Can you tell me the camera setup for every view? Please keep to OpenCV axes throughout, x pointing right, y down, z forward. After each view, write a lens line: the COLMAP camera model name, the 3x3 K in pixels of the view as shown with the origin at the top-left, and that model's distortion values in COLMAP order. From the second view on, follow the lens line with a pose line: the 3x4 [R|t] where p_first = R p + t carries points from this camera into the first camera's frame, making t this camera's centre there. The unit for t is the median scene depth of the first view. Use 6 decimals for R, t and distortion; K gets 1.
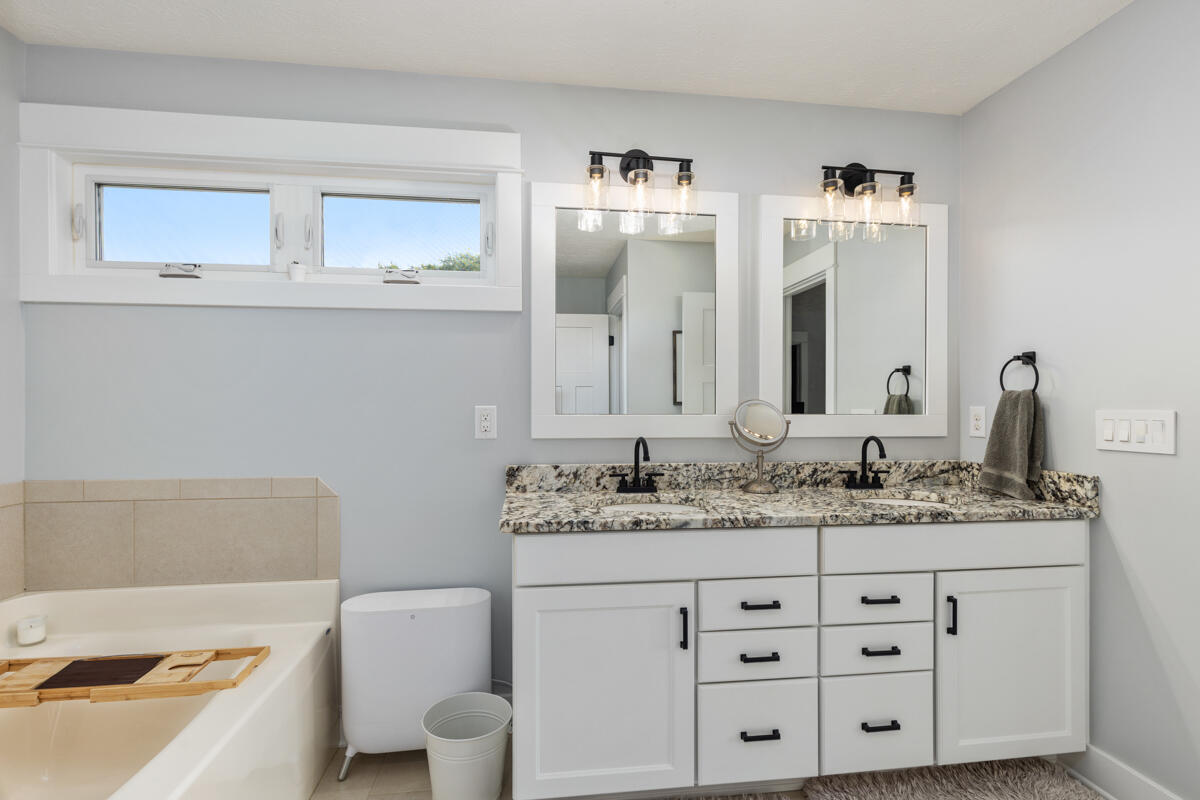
lens RADIAL K [[546.2, 0, 602.5], [0, 546.2, 409.9], [0, 0, 1]] dist [0.004389, 0.000187]
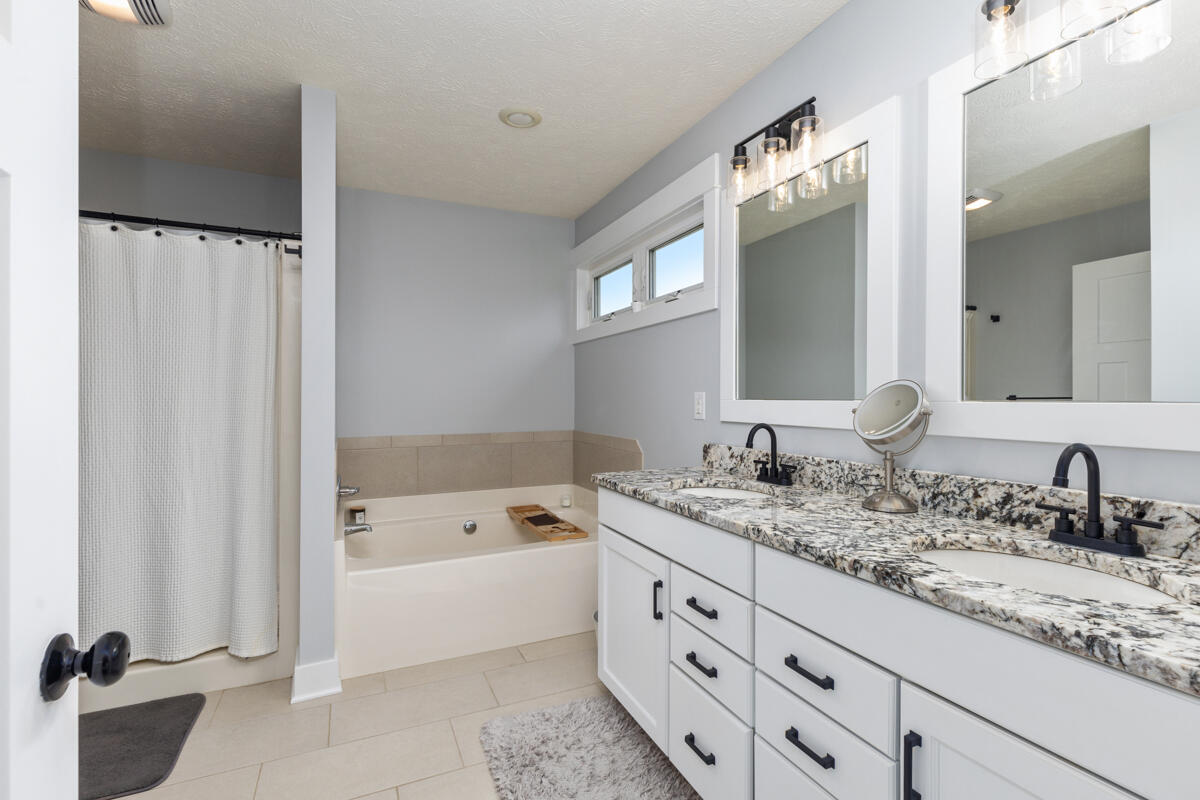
lens RADIAL K [[546.2, 0, 605.6], [0, 546.2, 397.1], [0, 0, 1]] dist [0.004389, 0.000187]
pose [[0.316588, 0.000243, -0.948563, 0.846759], [-0.001029, 0.999999, -0.000088, 0.004910], [0.948563, 0.001003, 0.316588, 0.428238]]
